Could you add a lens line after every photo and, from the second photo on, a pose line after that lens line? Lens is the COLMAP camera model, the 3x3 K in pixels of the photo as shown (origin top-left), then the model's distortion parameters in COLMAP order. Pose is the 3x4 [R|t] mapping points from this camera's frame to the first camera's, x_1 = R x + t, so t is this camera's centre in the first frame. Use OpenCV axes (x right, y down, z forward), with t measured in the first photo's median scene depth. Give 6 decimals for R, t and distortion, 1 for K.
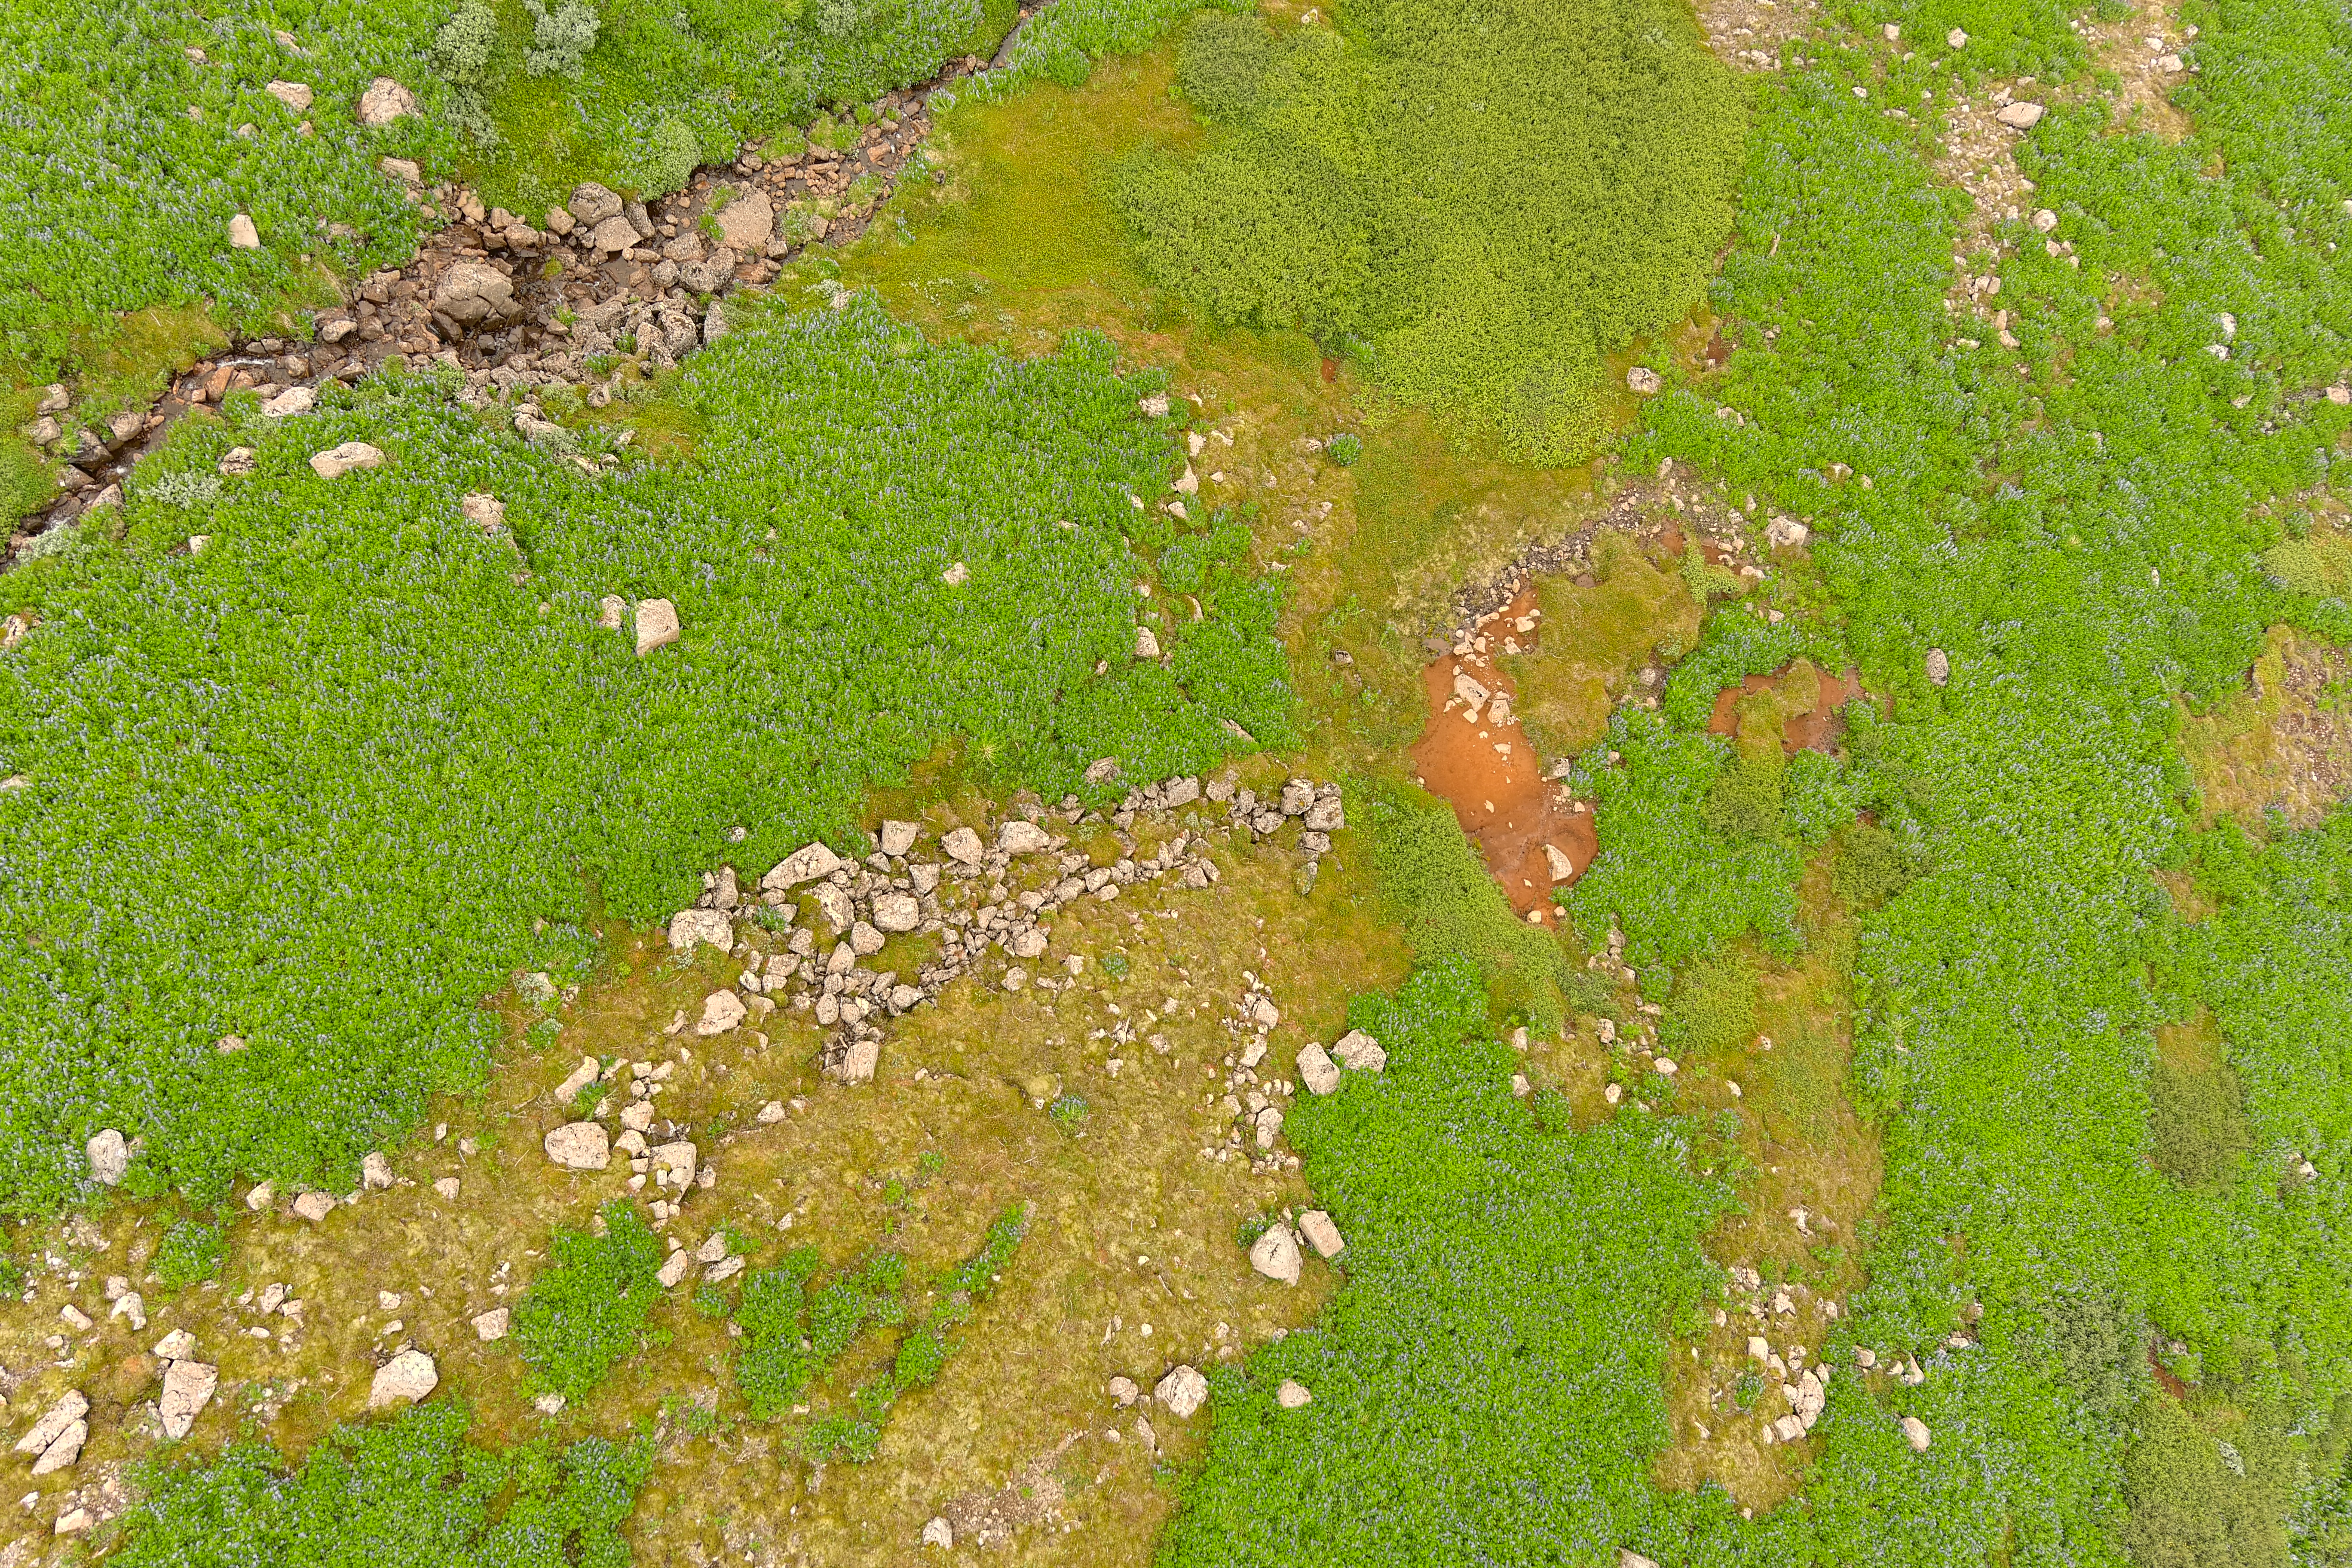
lens RADIAL K [[1864.6, 0, 1176.0], [0, 1864.6, 784.0], [0, 0, 1]] dist [0.045284, -0.044308]
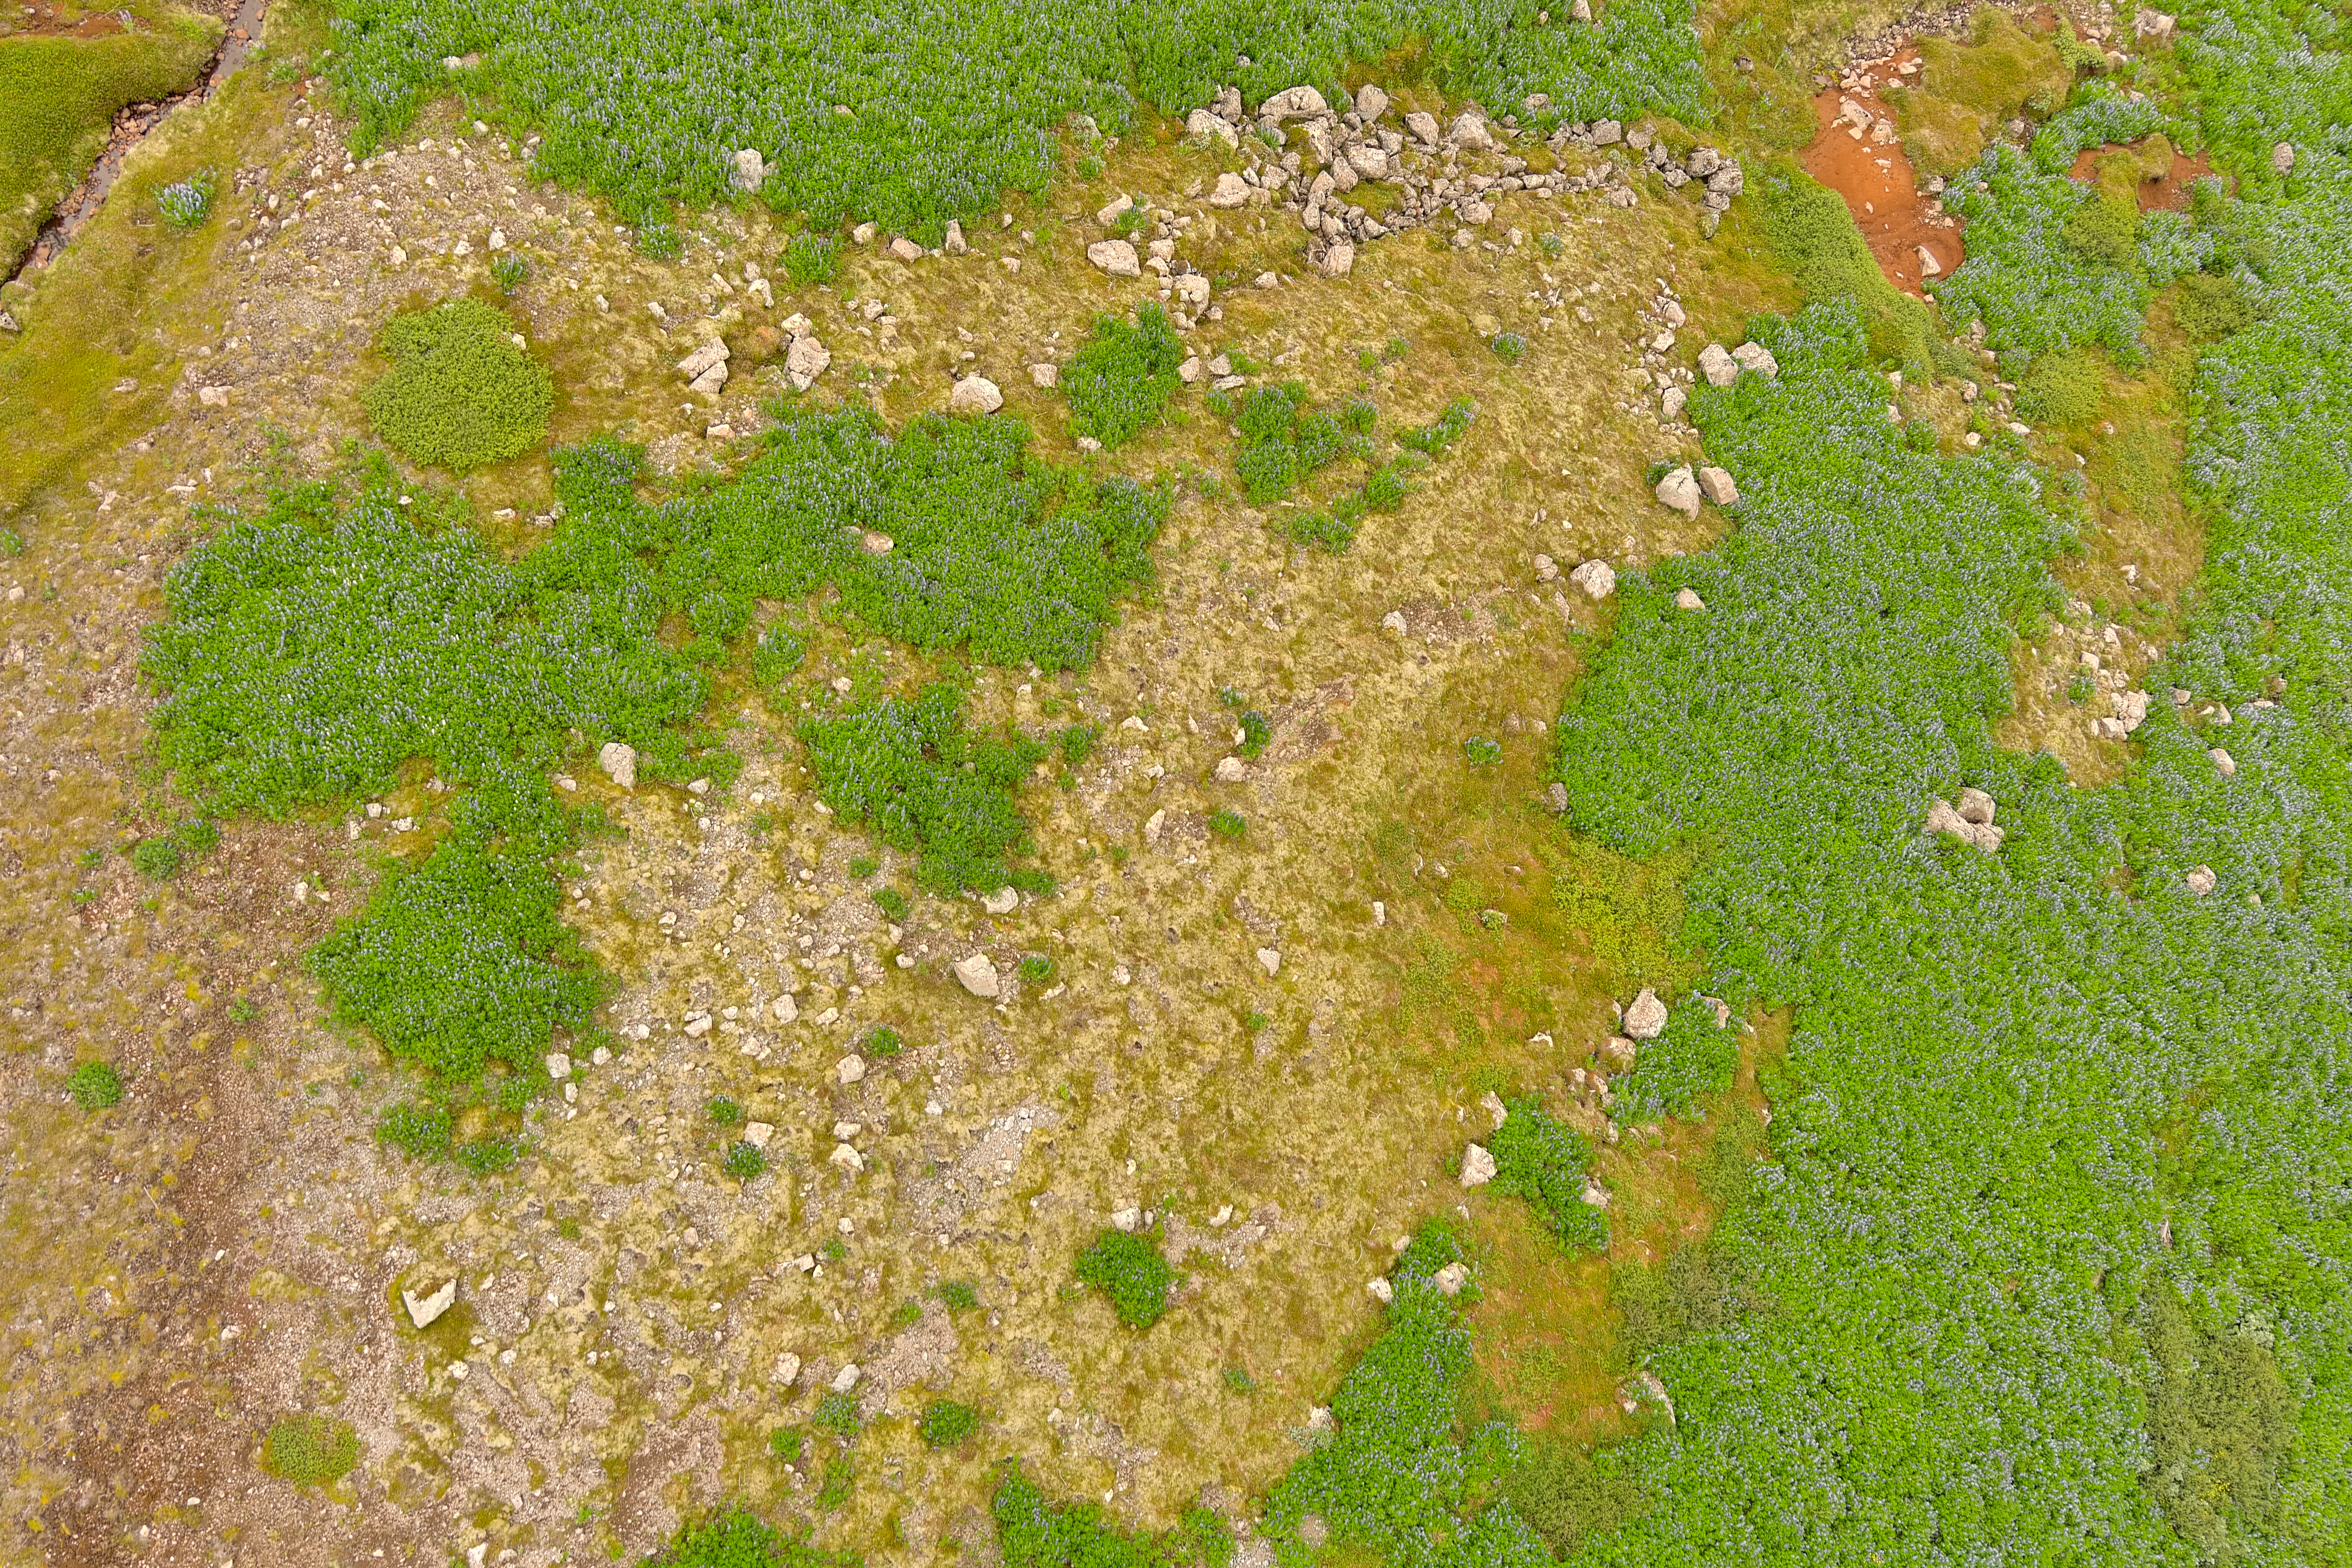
lens RADIAL K [[1868.6, 0, 1165.8], [0, 1868.6, 787.3], [0, 0, 1]] dist [0.028763, -0.009917]
pose [[0.993444, 0.110363, -0.029830, -0.186477], [-0.110532, 0.993864, -0.004072, 0.438339], [0.029197, 0.007342, 0.999547, -0.116180]]
